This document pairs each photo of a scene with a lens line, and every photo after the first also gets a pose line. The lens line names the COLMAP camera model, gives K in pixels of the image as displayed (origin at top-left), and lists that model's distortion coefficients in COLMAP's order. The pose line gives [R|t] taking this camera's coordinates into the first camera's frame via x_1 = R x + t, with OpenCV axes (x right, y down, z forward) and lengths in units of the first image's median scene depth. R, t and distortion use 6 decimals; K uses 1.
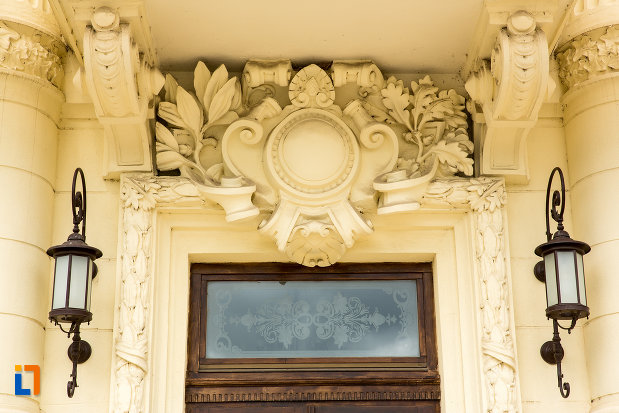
lens RADIAL K [[1267.2, 0, 326.1], [0, 1267.2, 207.0], [0, 0, 1]] dist [0.359455, 0.049775]
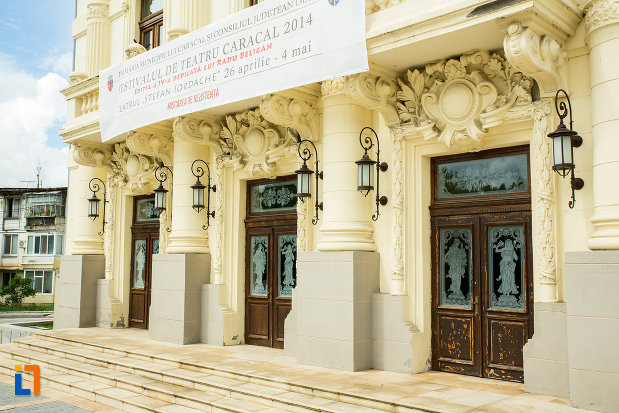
lens RADIAL K [[667.7, 0, 310.0], [0, 667.7, 249.7], [0, 0, 1]] dist [-0.021567, 0.010415]
pose [[0.687813, -0.008689, -0.725835, 0.624457], [0.162461, 0.976406, 0.142262, 0.002136], [0.707474, -0.215770, 0.672997, 0.021422]]
